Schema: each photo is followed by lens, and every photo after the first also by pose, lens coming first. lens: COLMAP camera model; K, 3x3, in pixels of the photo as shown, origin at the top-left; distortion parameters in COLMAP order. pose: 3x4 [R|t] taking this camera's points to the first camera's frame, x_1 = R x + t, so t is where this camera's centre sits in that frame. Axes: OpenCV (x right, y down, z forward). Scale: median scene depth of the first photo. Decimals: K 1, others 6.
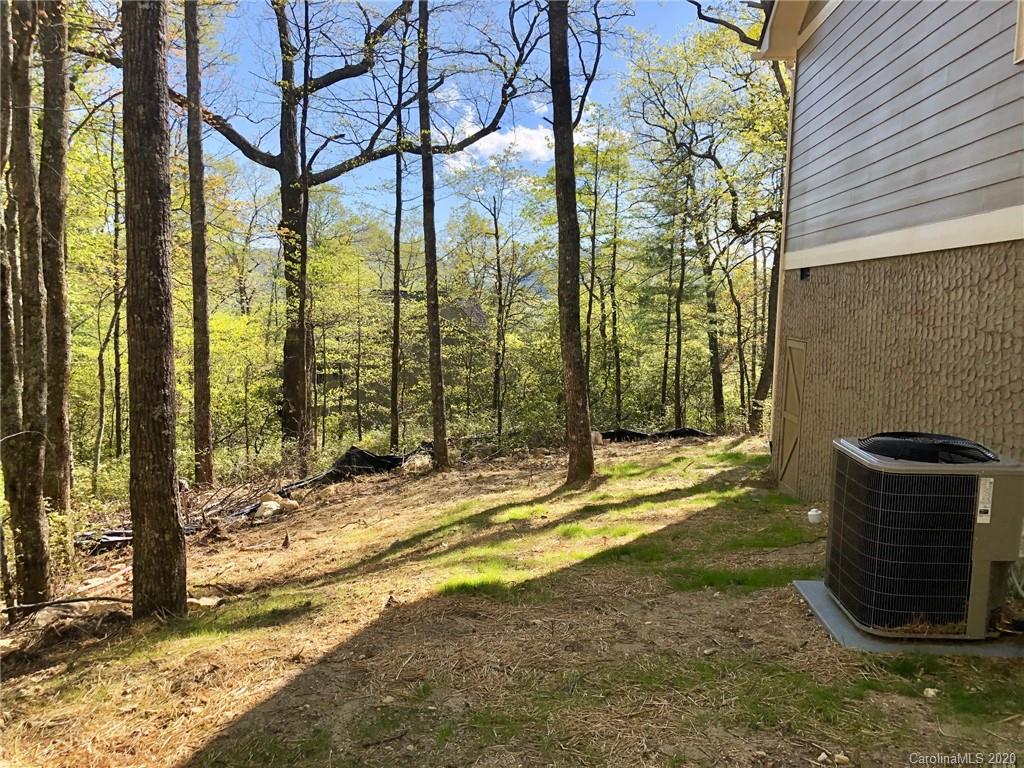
lens RADIAL K [[809.7, 0, 516.9], [0, 809.7, 381.5], [0, 0, 1]] dist [0.004307, 0.003674]
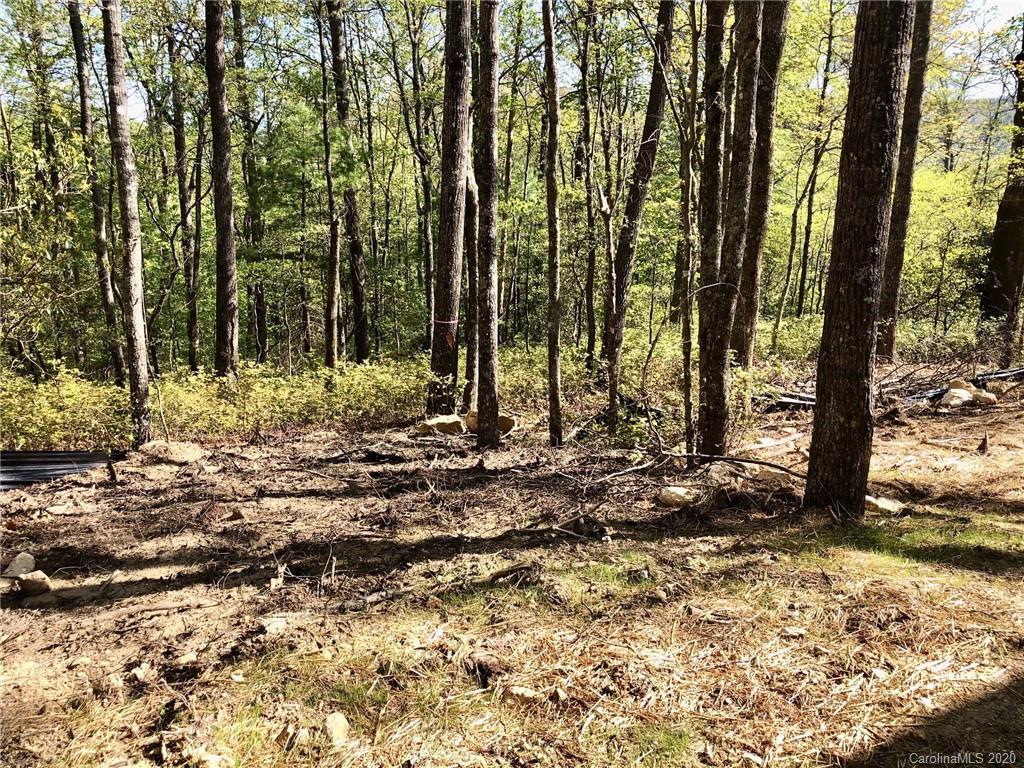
lens RADIAL K [[809.7, 0, 516.9], [0, 809.7, 381.5], [0, 0, 1]] dist [0.004307, 0.003674]
pose [[0.700029, 0.175315, -0.692260, -0.057182], [-0.057789, 0.980125, 0.189779, 0.004865], [0.711772, -0.092846, 0.696247, 0.094402]]
